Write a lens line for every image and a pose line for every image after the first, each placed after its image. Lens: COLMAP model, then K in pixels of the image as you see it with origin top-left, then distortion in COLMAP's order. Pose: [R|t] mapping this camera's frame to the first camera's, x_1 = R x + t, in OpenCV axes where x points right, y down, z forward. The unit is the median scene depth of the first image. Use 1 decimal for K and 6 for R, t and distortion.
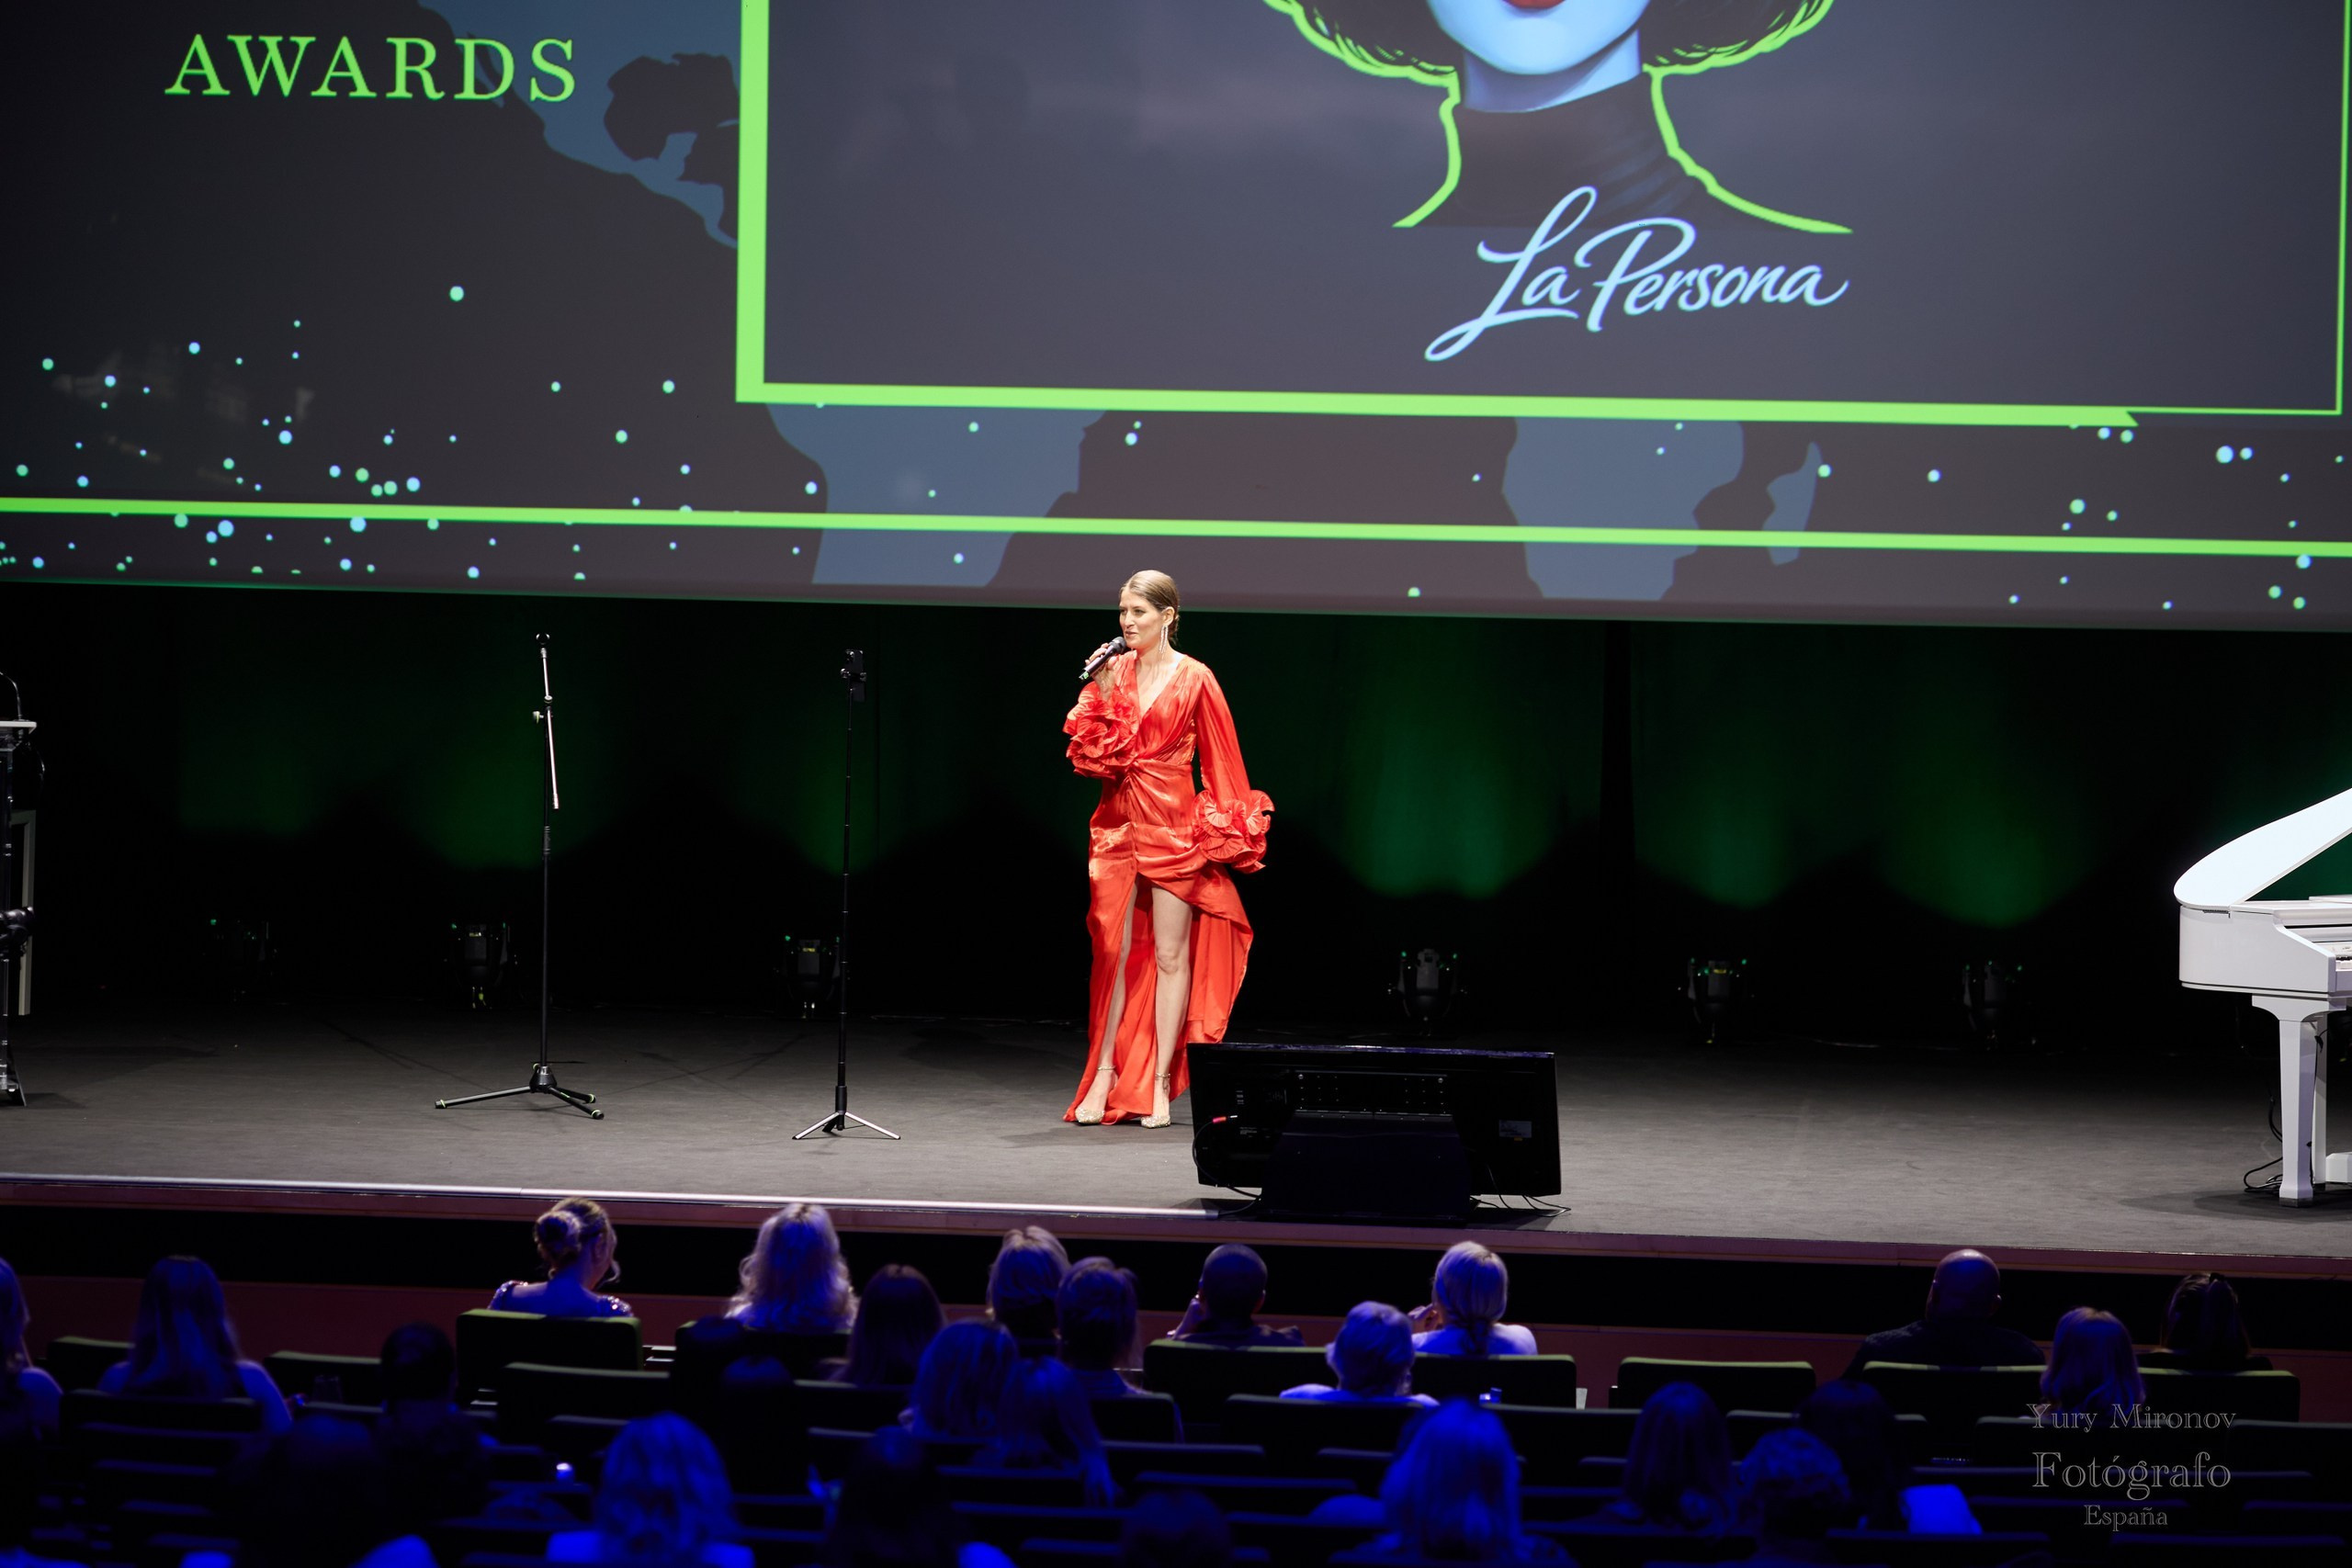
lens RADIAL K [[8783.8, 0, 1158.5], [0, 8783.8, 771.6], [0, 0, 1]] dist [0.223380, 0.000000]
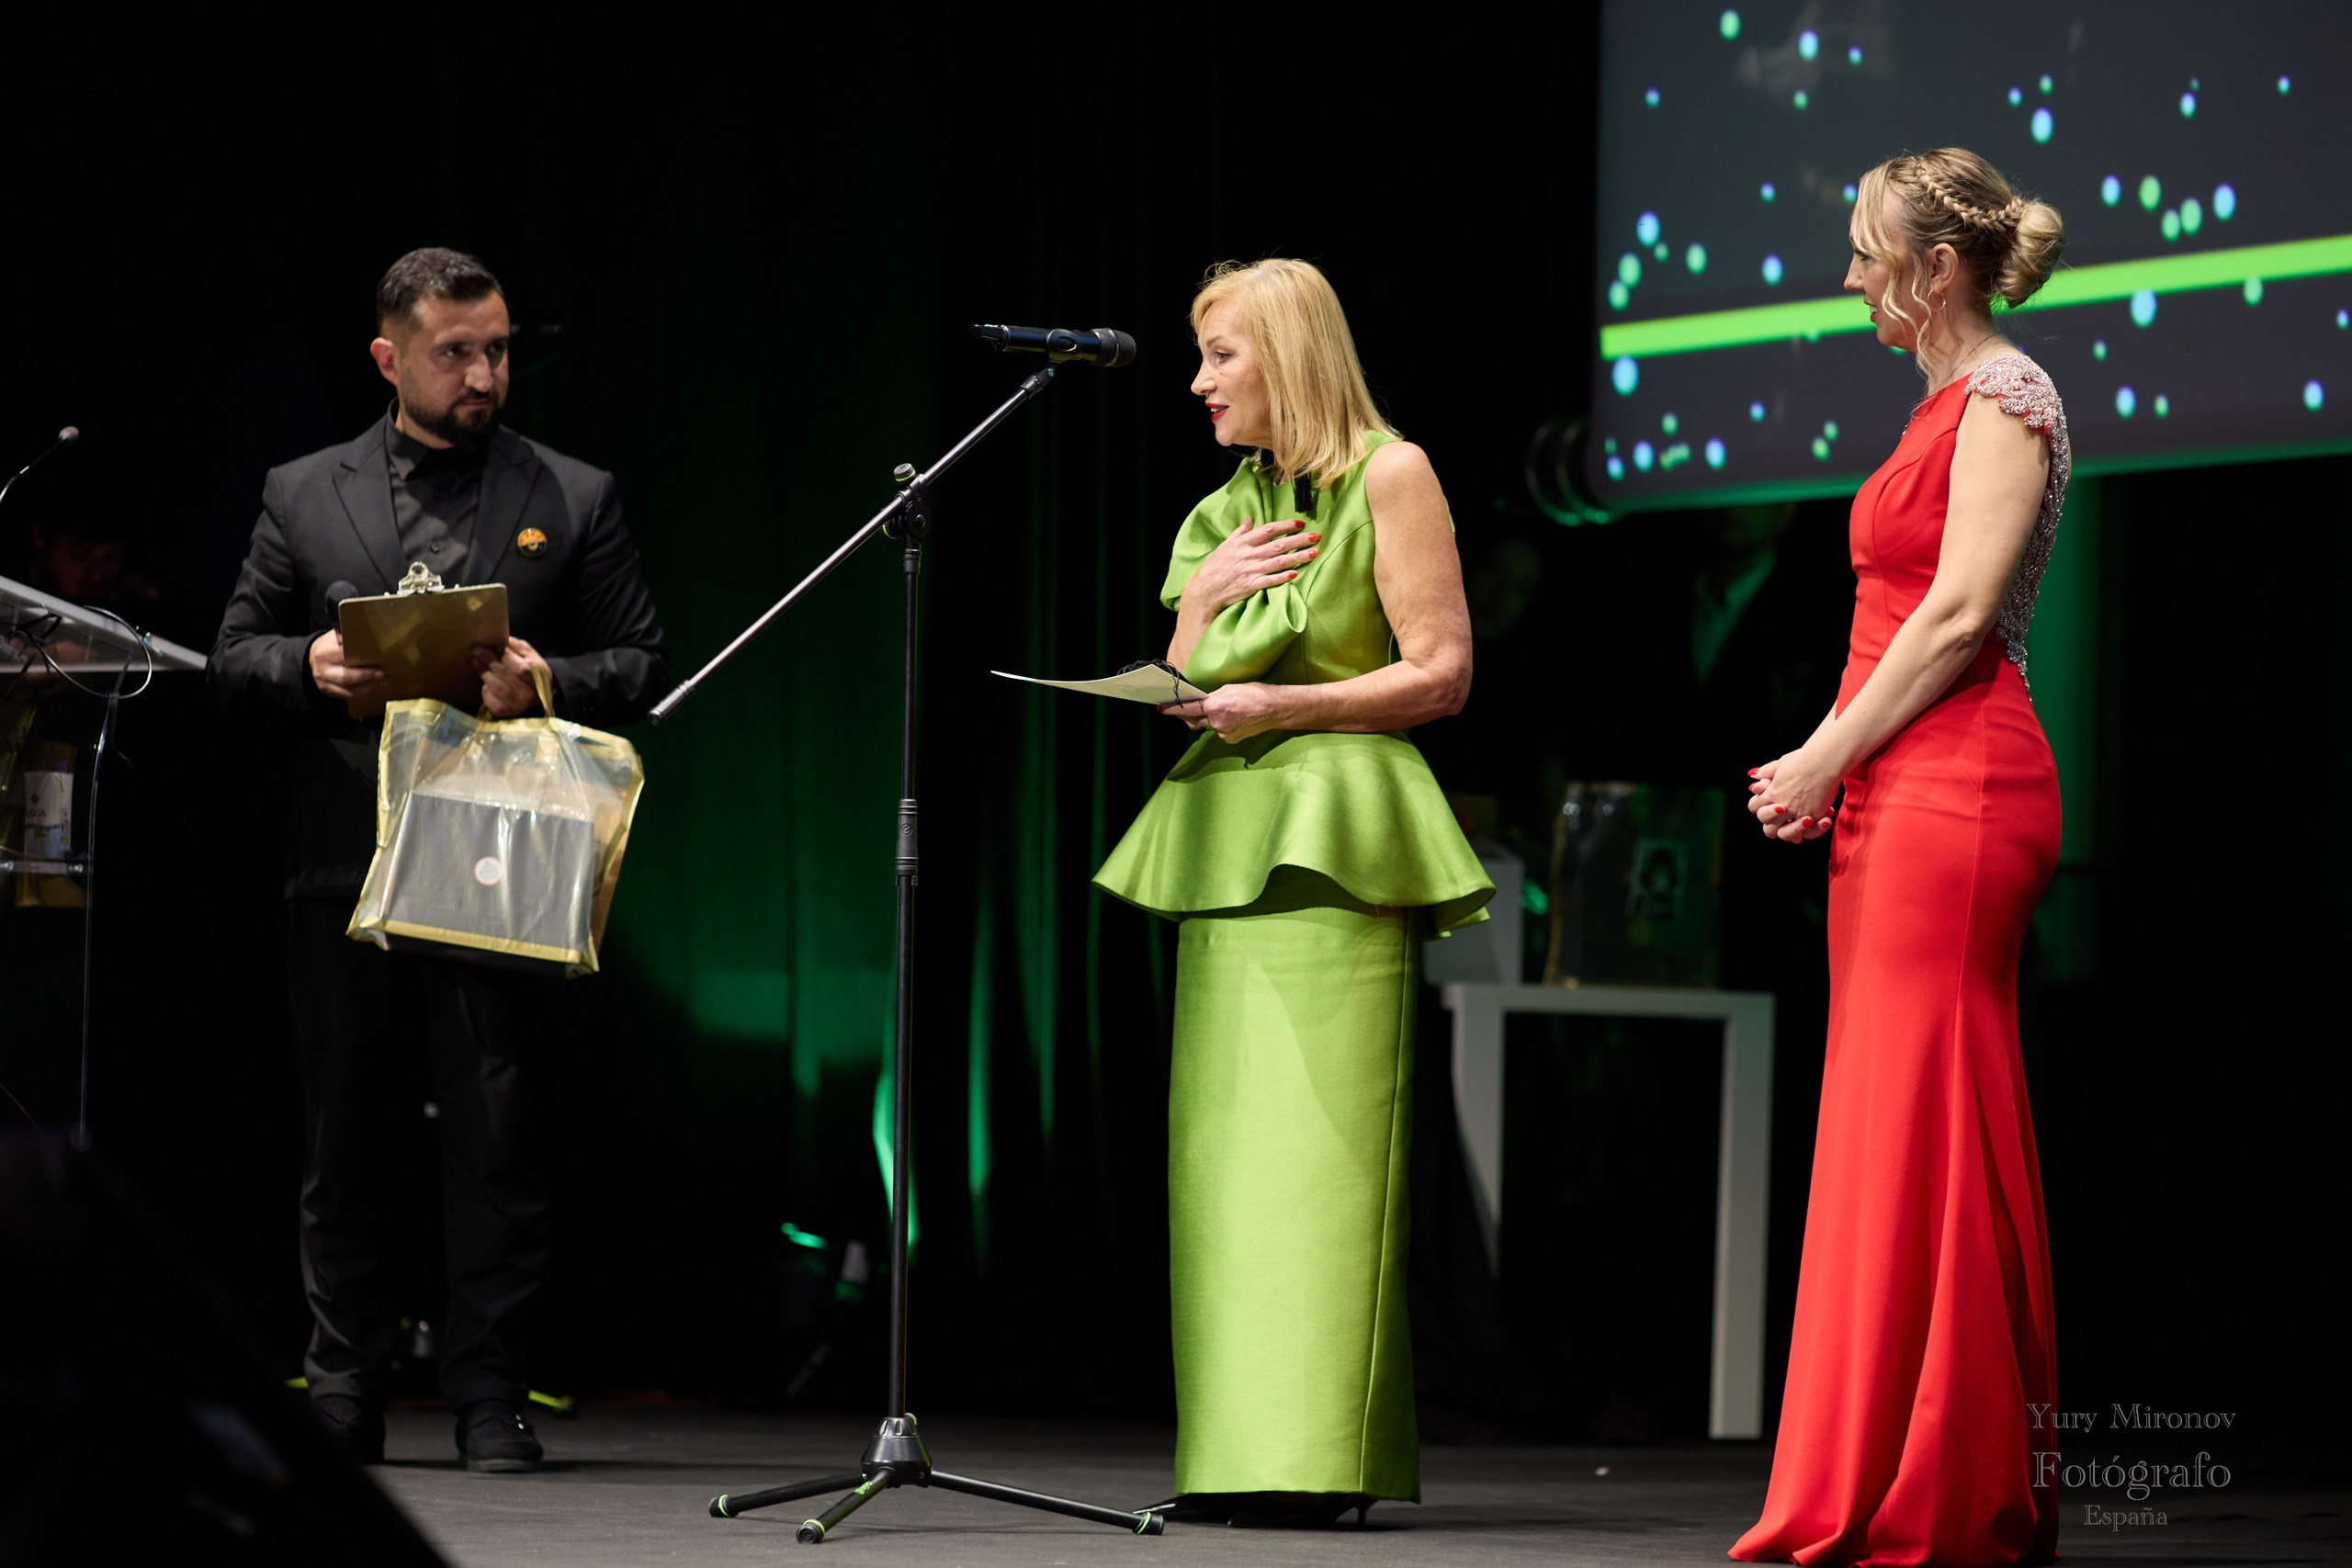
lens RADIAL K [[8783.8, 0, 1175.3], [0, 8783.8, 779.4], [0, 0, 1]] dist [0.223380, 0.000000]
pose [[0.604417, -0.037588, -0.795781, 0.225706], [-0.050845, 0.995030, -0.085618, 0.034770], [0.795044, 0.092210, 0.599502, 0.707002]]
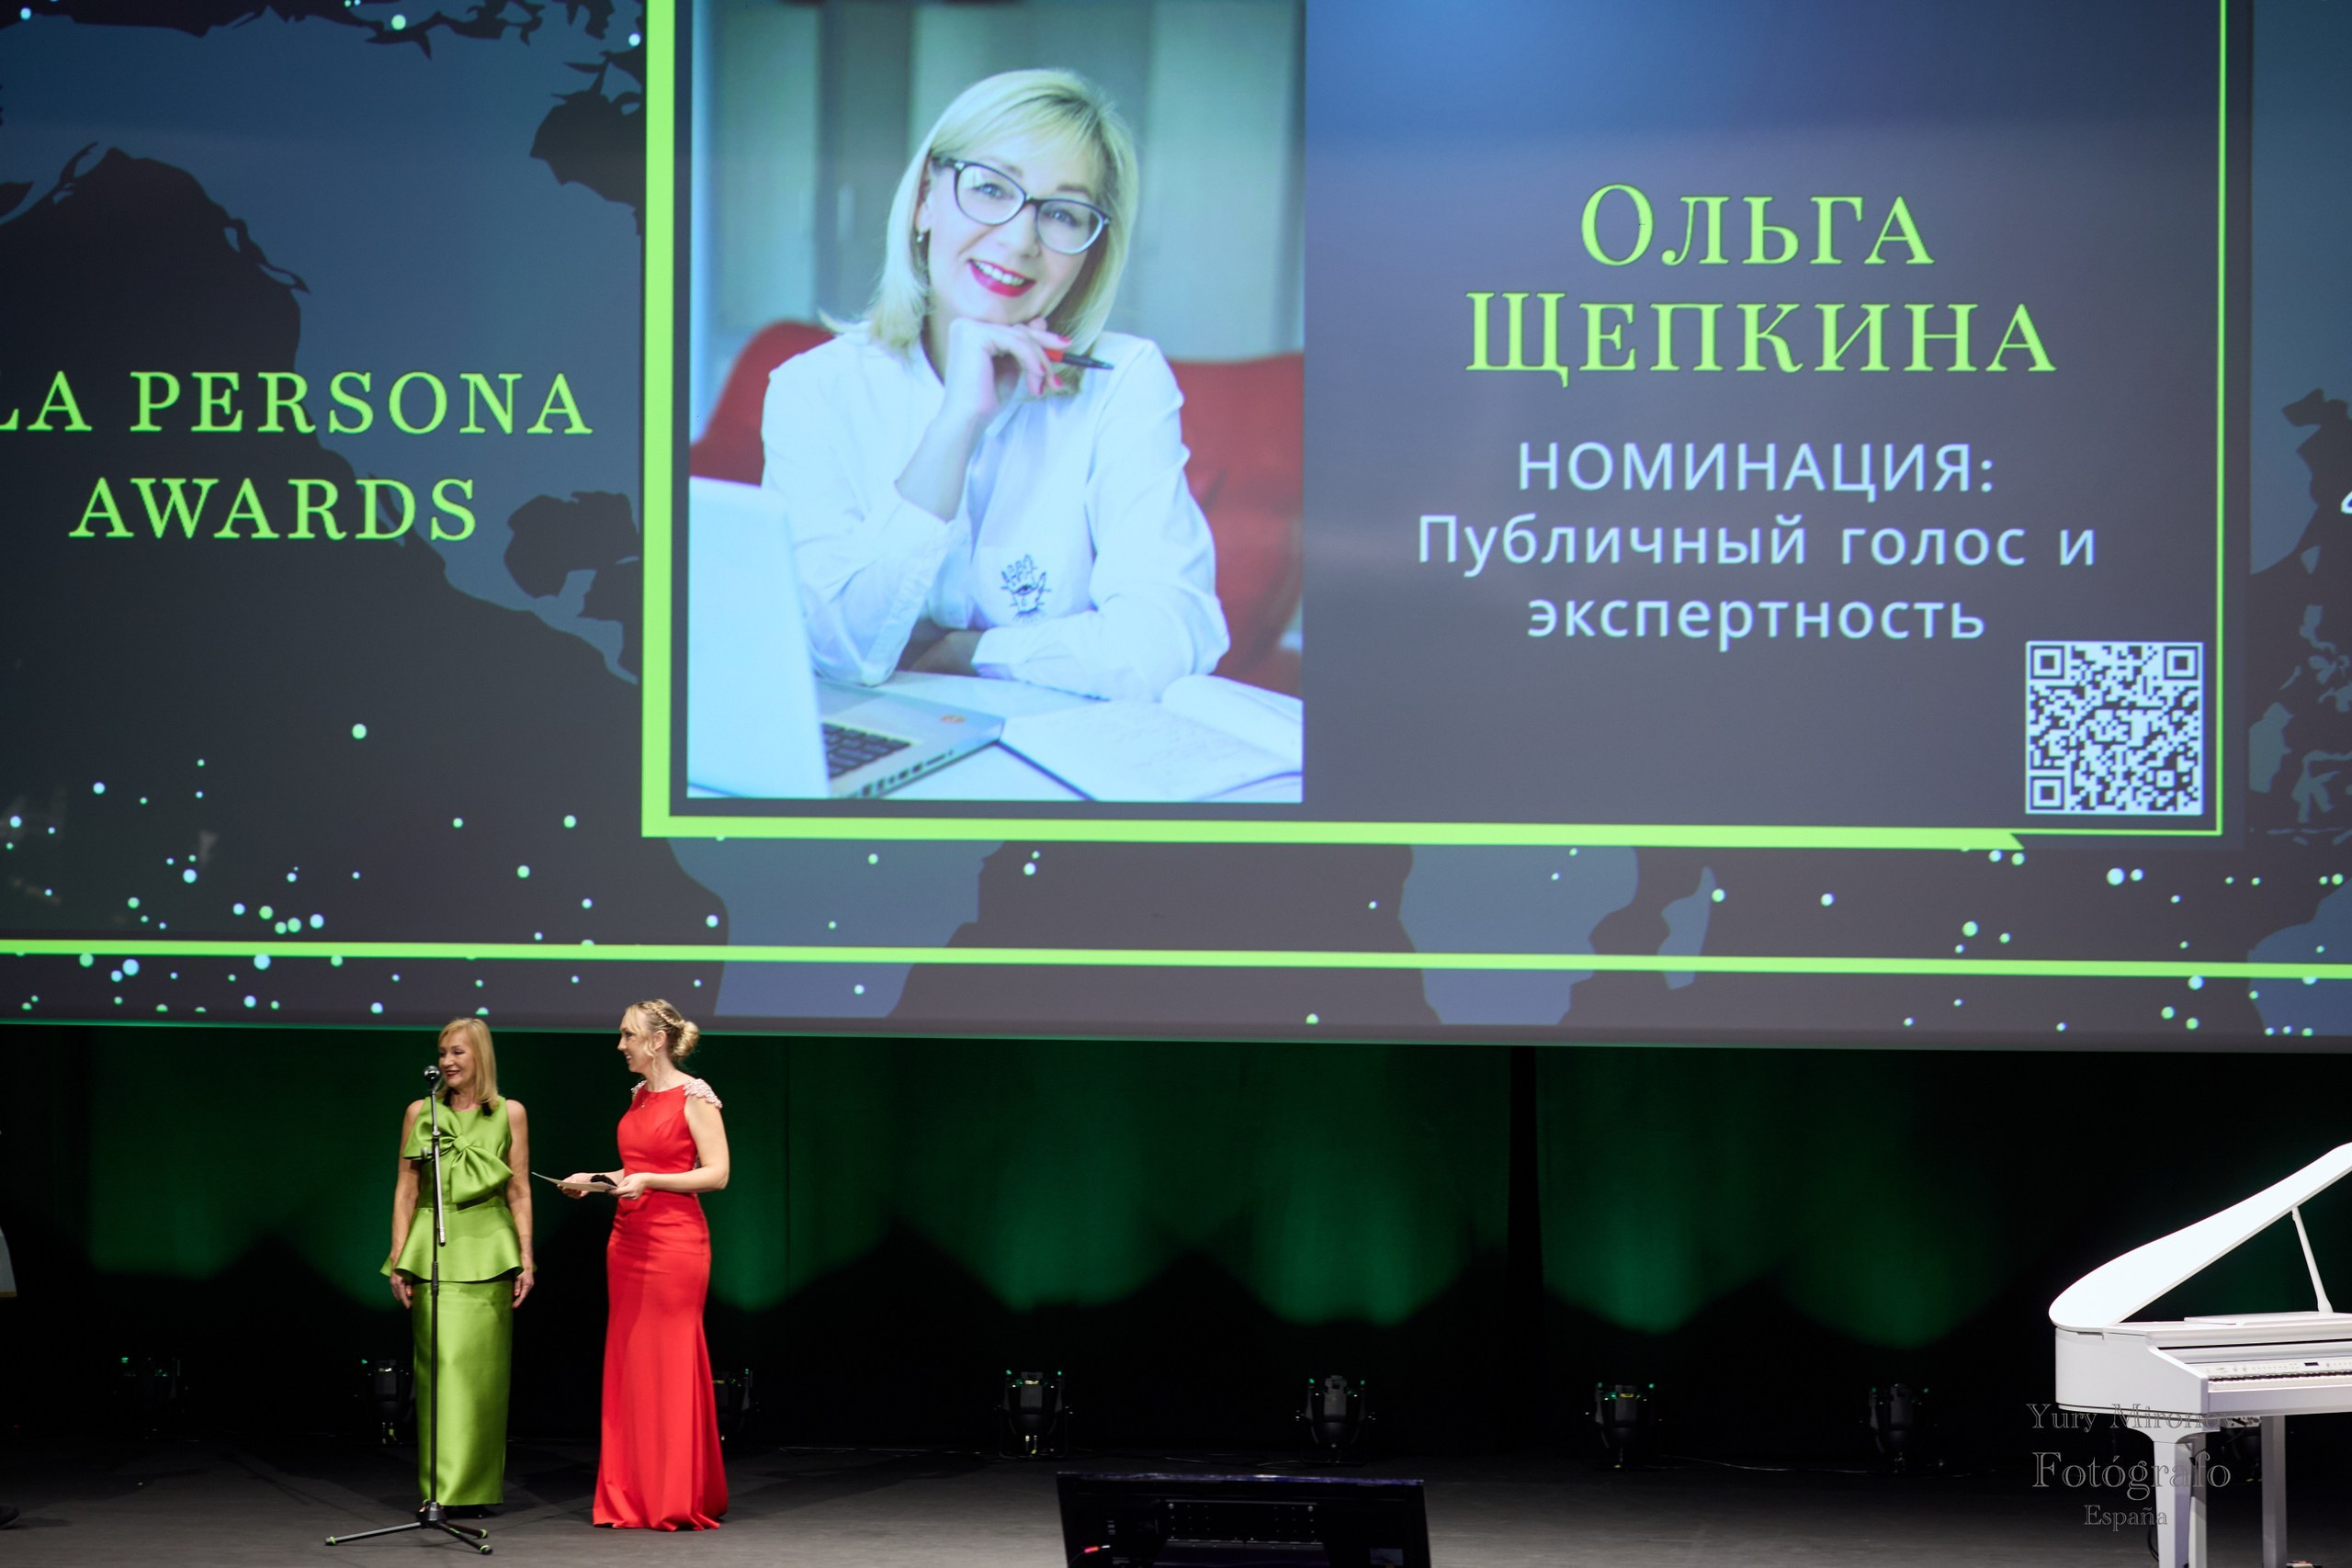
lens RADIAL K [[8783.8, 0, 1161.3], [0, 8783.8, 797.0], [0, 0, 1]] dist [0.223380, 0.000000]
pose [[0.999944, -0.008947, -0.005602, 0.017544], [0.008685, 0.998943, -0.045148, -0.000618], [0.006000, 0.045097, 0.998965, -0.004163]]
